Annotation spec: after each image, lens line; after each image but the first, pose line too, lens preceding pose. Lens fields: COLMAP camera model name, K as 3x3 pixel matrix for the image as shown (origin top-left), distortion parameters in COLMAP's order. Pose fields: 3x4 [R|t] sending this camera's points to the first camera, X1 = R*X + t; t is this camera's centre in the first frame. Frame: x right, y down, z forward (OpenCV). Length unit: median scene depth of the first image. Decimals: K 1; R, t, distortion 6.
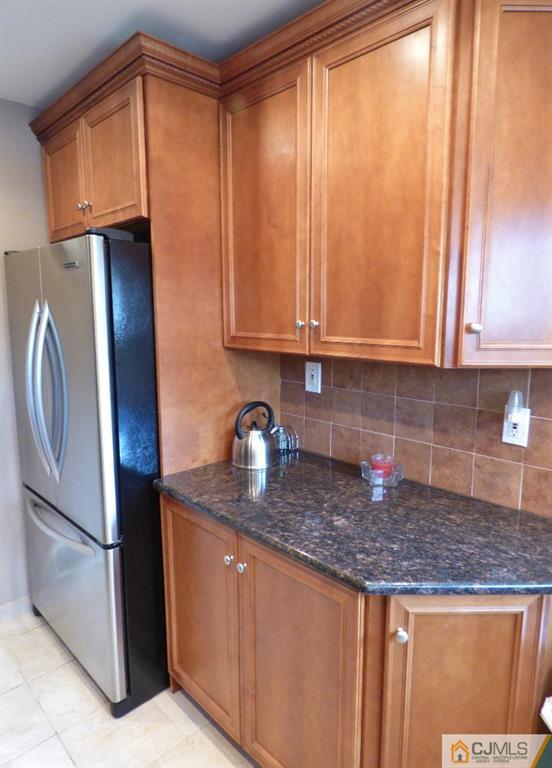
lens RADIAL K [[484.0, 0, 275.3], [0, 484.0, 383.3], [0, 0, 1]] dist [-0.004493, -0.000586]
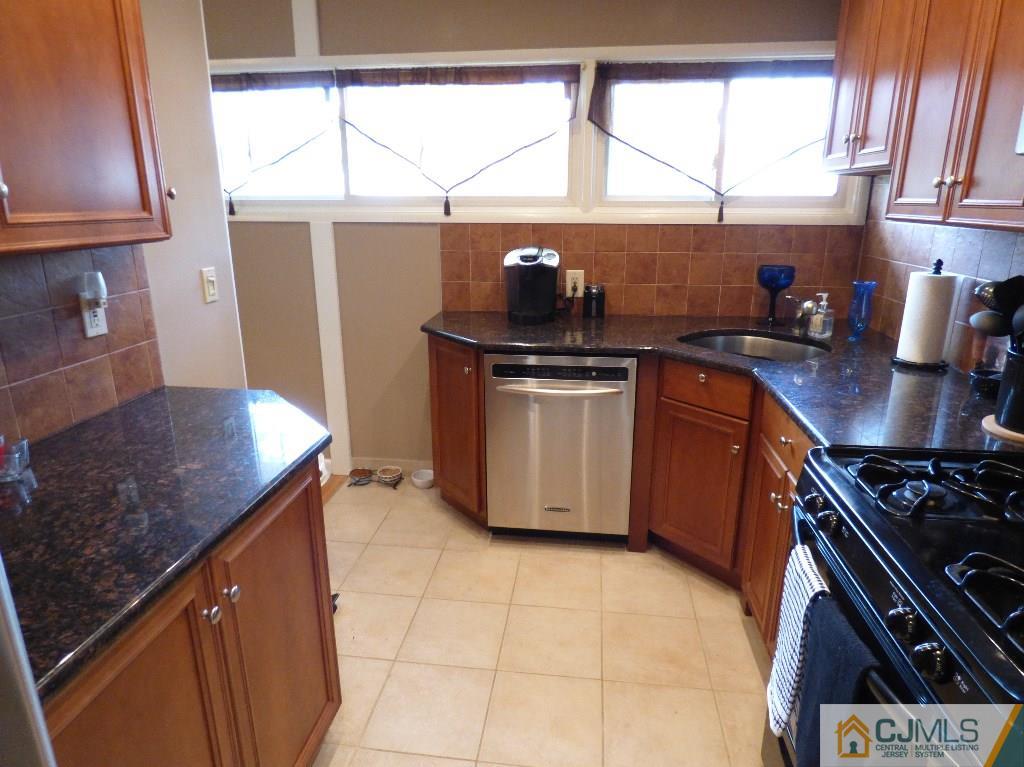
lens RADIAL K [[622.6, 0, 510.4], [0, 622.6, 388.0], [0, 0, 1]] dist [0.005421, -0.000469]
pose [[-0.624163, -0.225147, 0.748151, -0.819522], [0.116067, 0.920233, 0.373765, -0.118513], [-0.772625, 0.320126, -0.548243, 1.062673]]
